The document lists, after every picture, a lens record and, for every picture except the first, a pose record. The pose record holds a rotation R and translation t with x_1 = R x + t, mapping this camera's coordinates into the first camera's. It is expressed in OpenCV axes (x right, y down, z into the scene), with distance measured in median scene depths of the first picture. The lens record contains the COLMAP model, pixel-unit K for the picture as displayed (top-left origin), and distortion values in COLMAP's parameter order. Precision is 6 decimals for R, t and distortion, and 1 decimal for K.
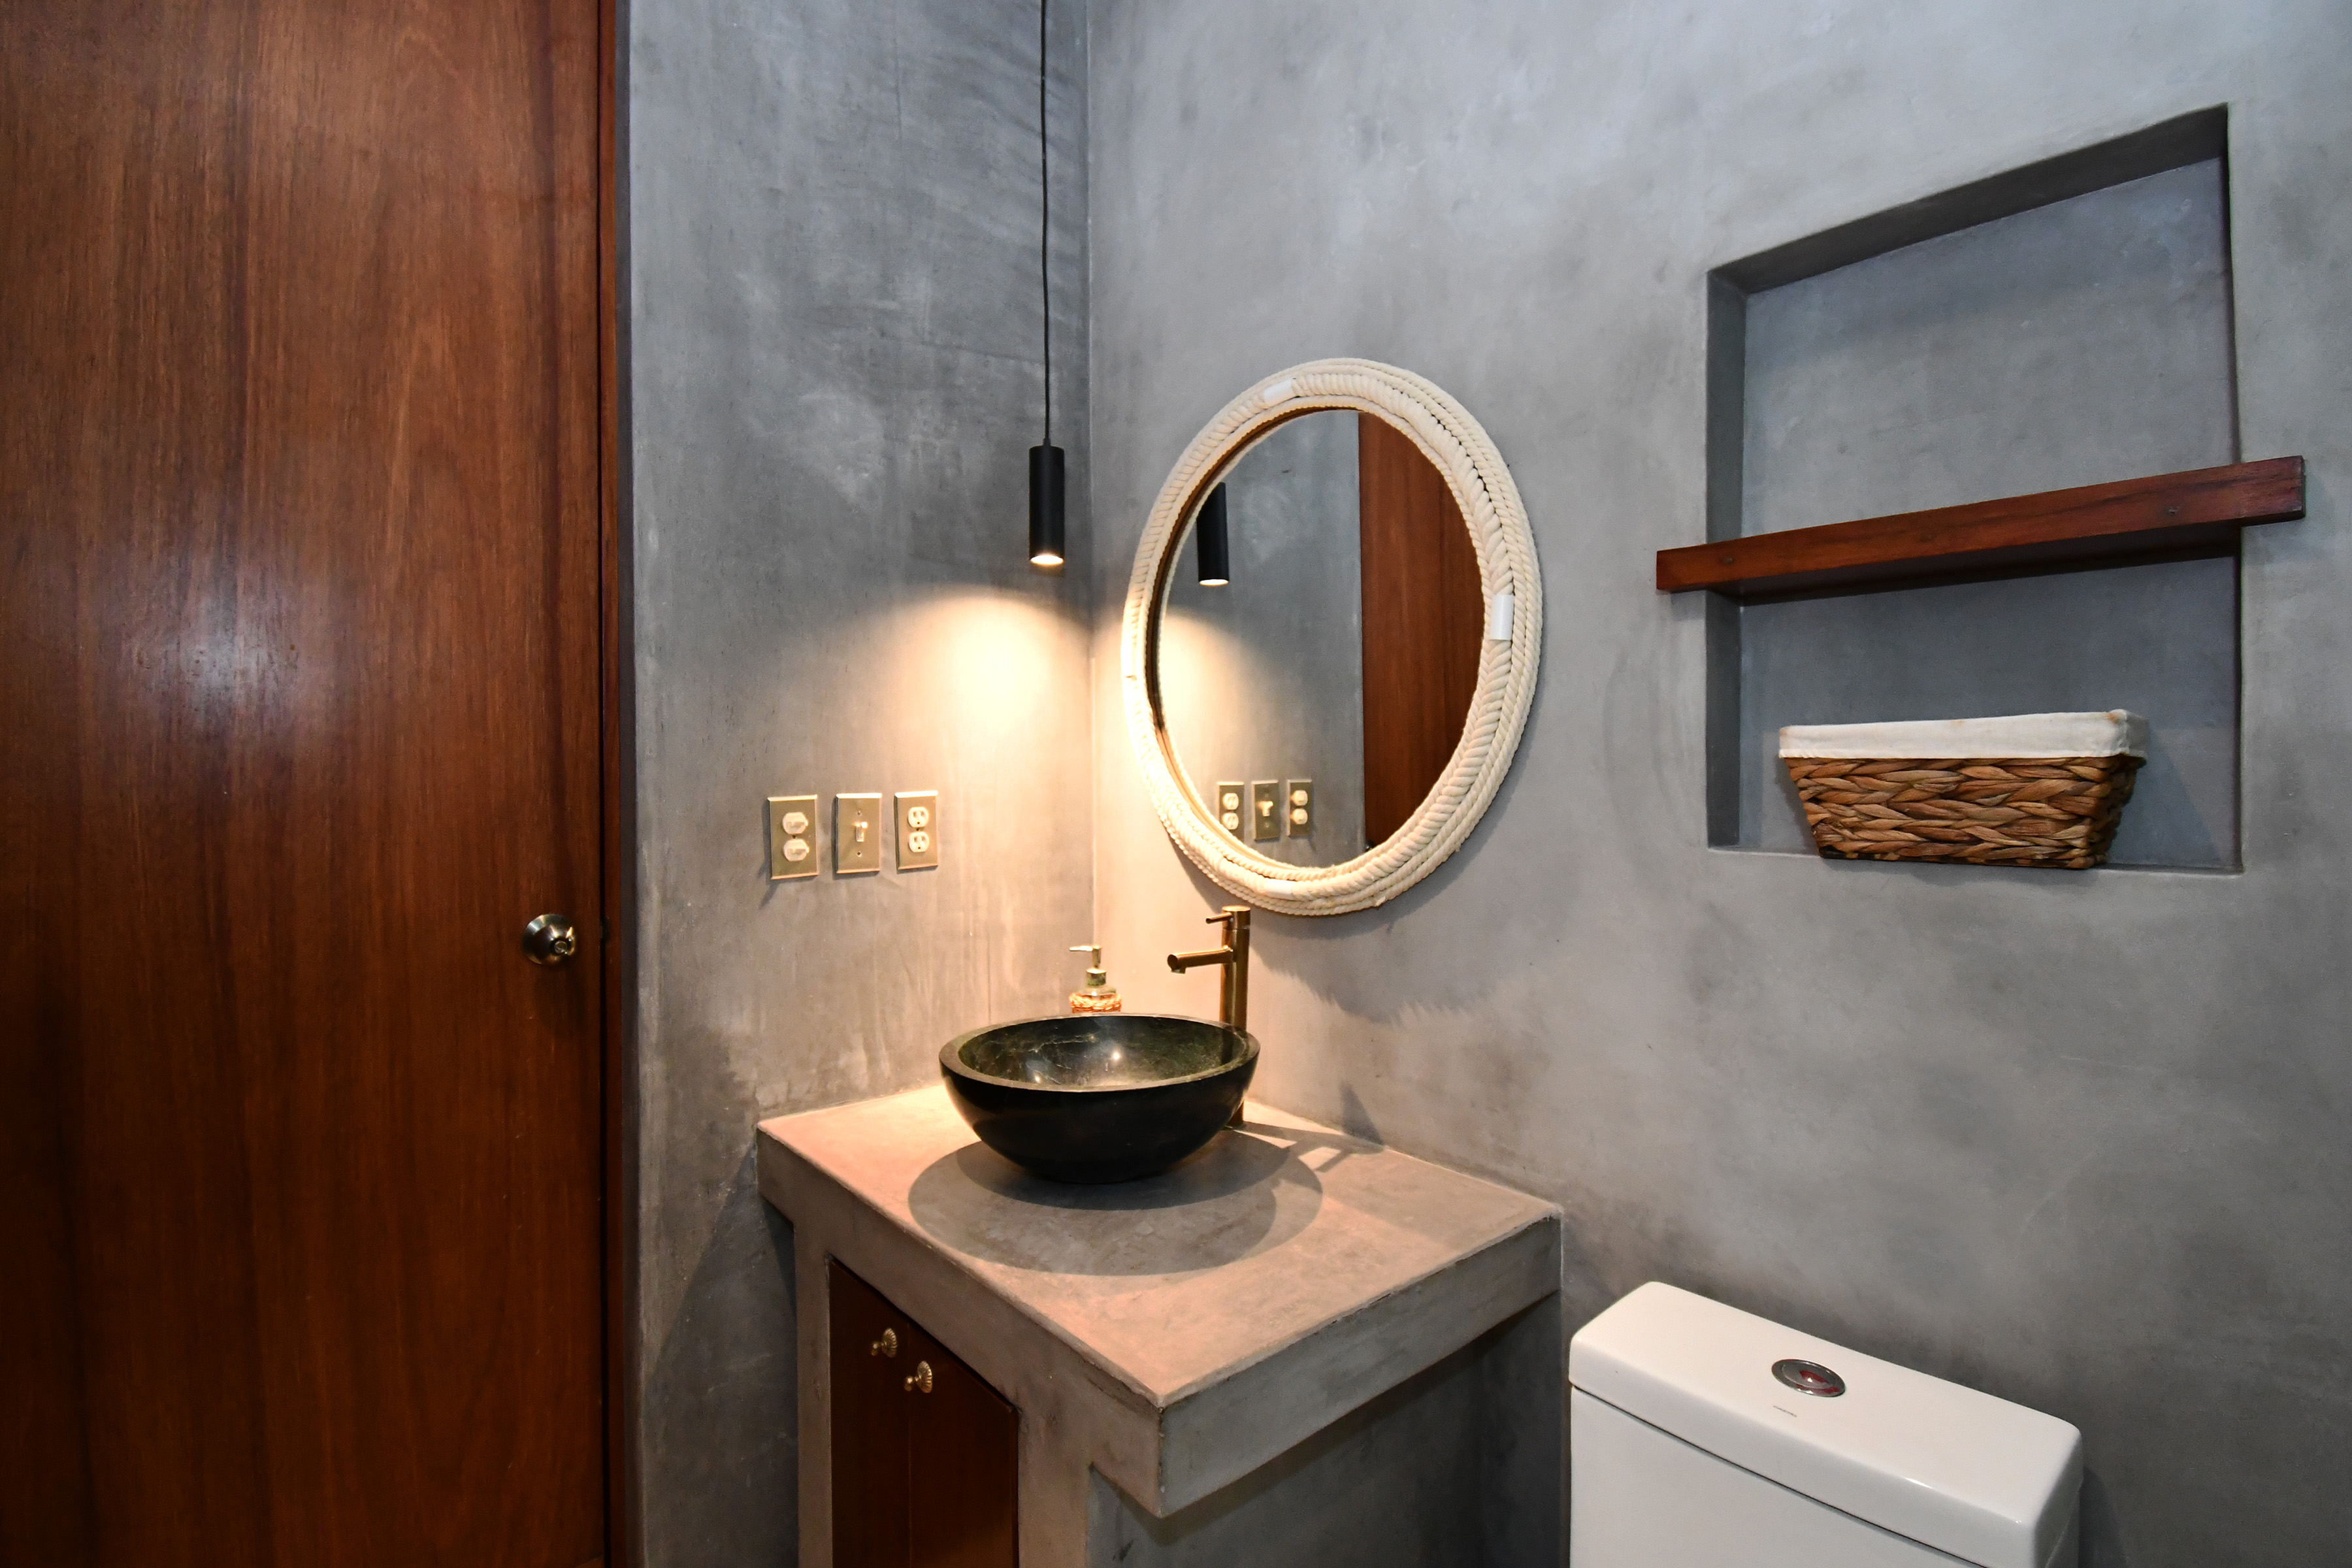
lens RADIAL K [[1050.3, 0, 1201.4], [0, 1050.3, 774.0], [0, 0, 1]] dist [0.019446, -0.025303]
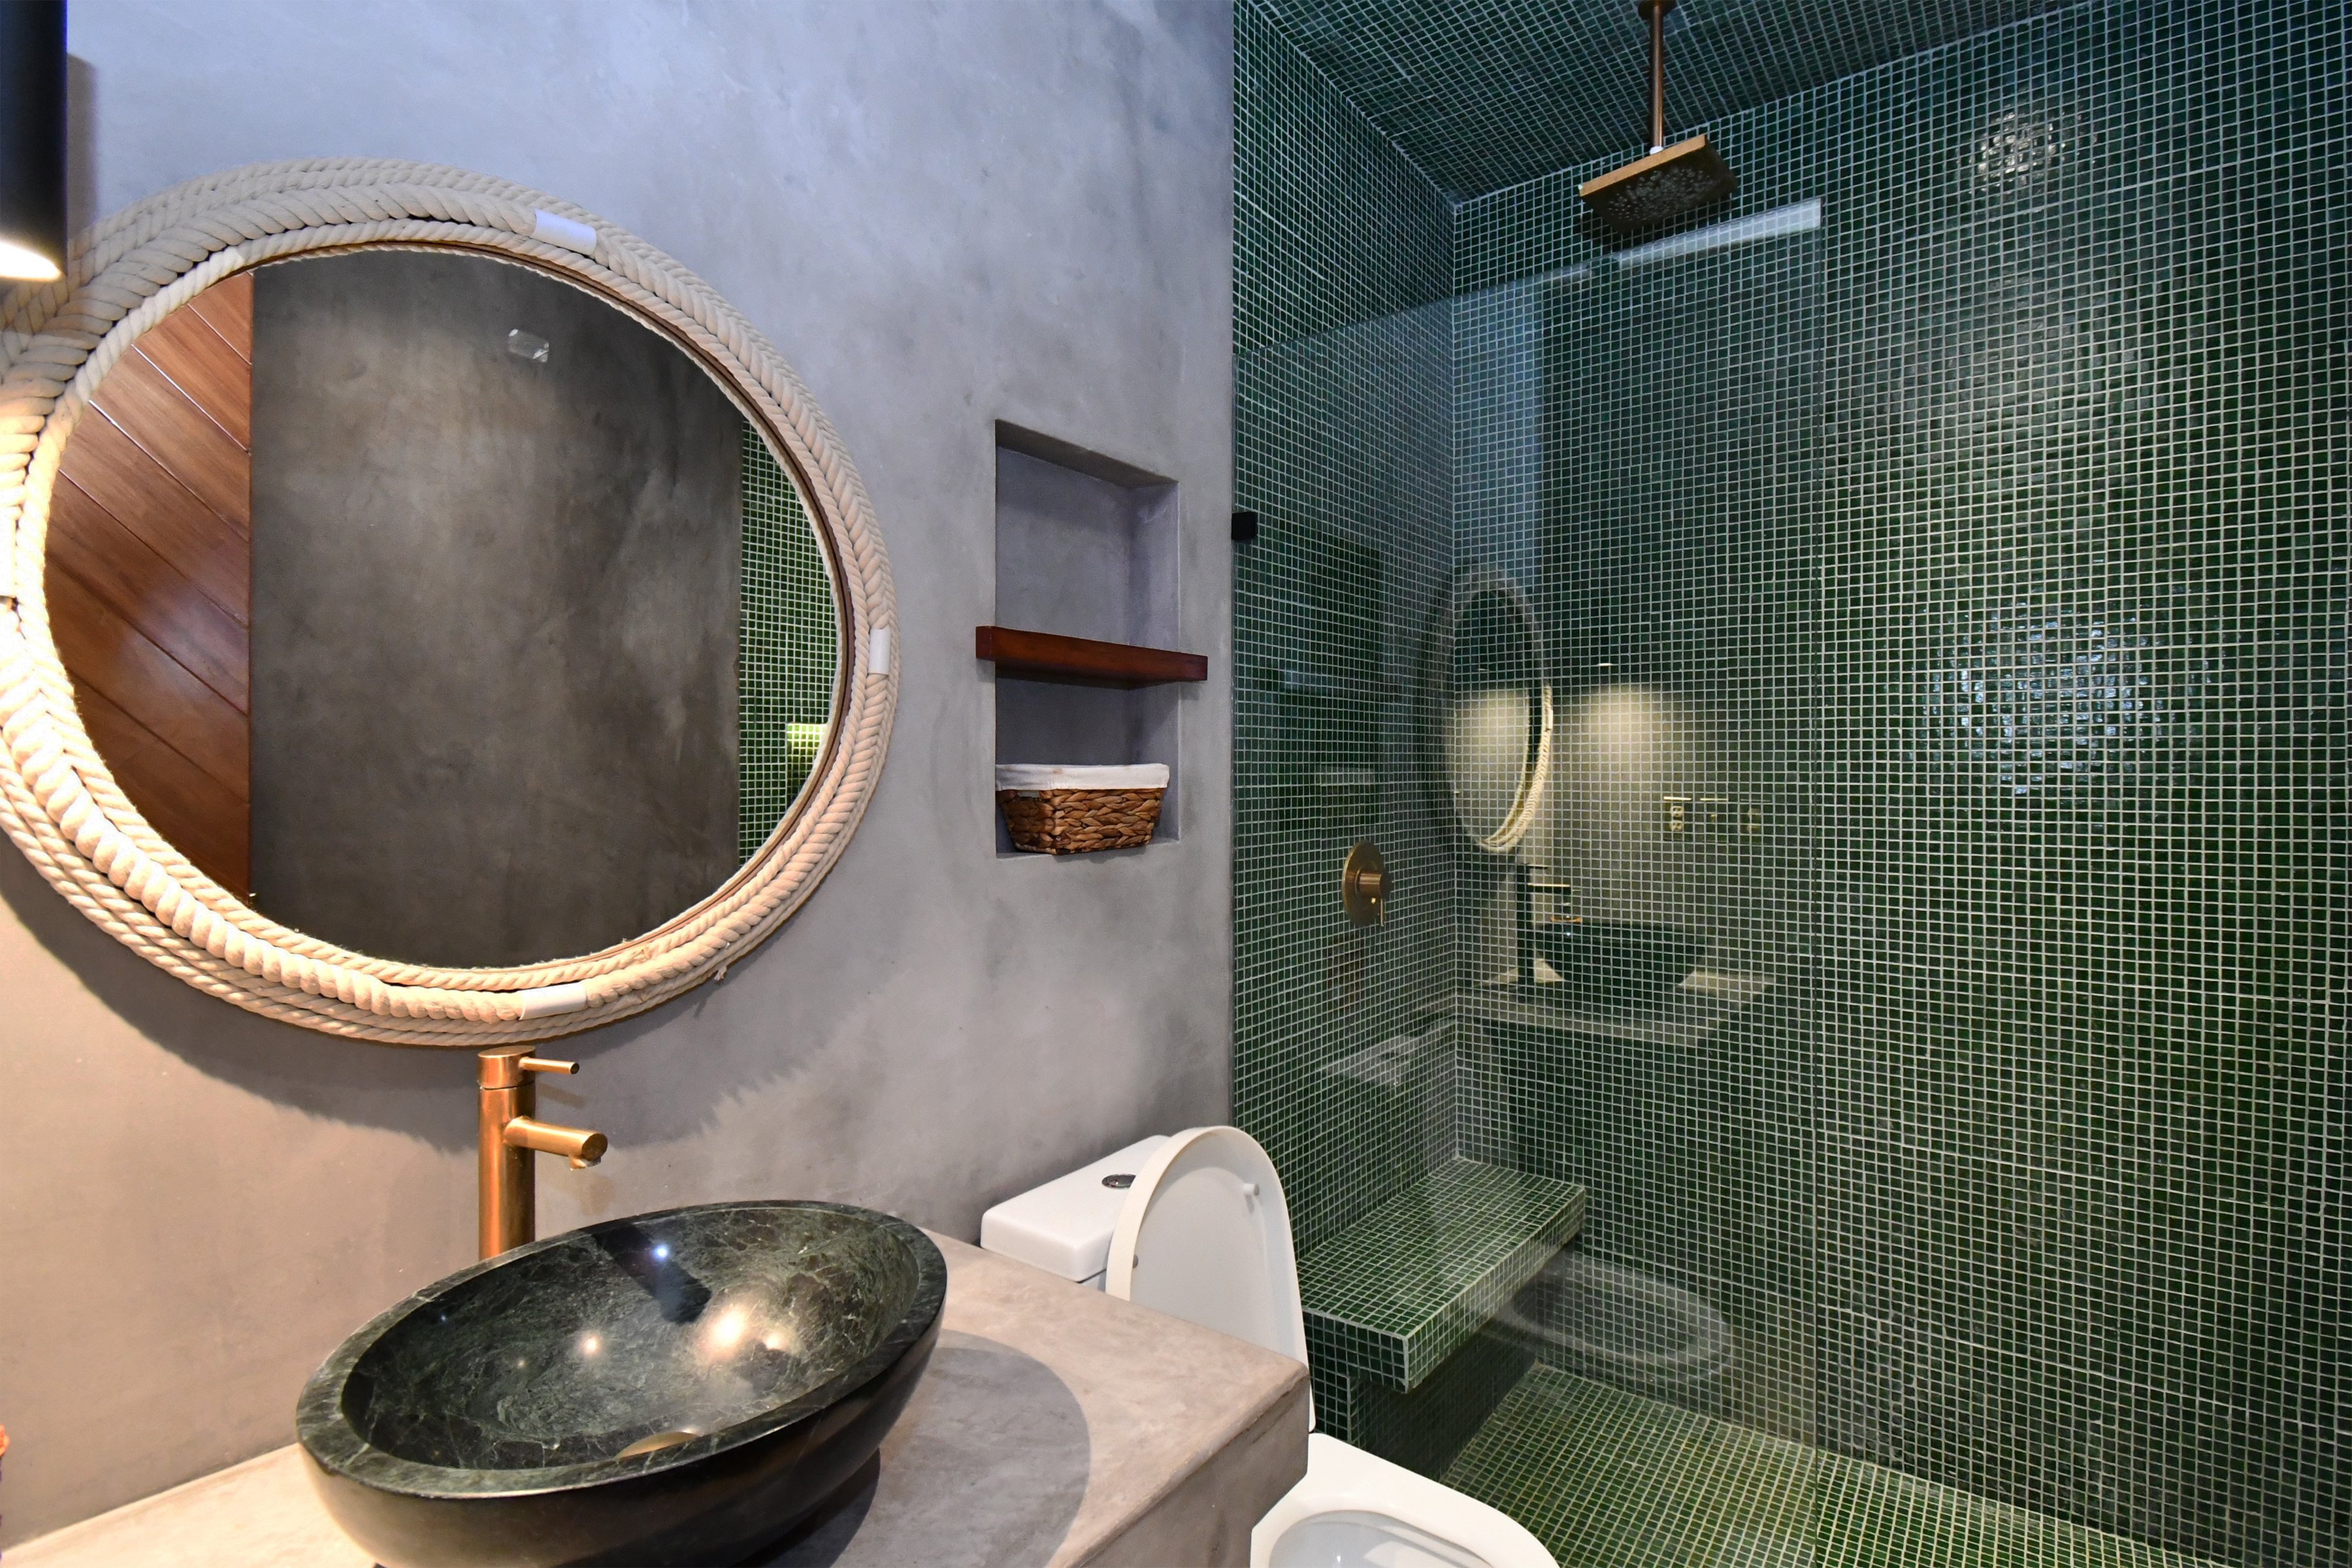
lens RADIAL K [[1050.3, 0, 1201.4], [0, 1050.3, 774.0], [0, 0, 1]] dist [0.019446, -0.025303]
pose [[-0.175204, -0.008415, 0.984496, -0.857028], [0.004159, 0.999948, 0.009287, -0.046455], [-0.984523, 0.005722, -0.175160, 0.982527]]
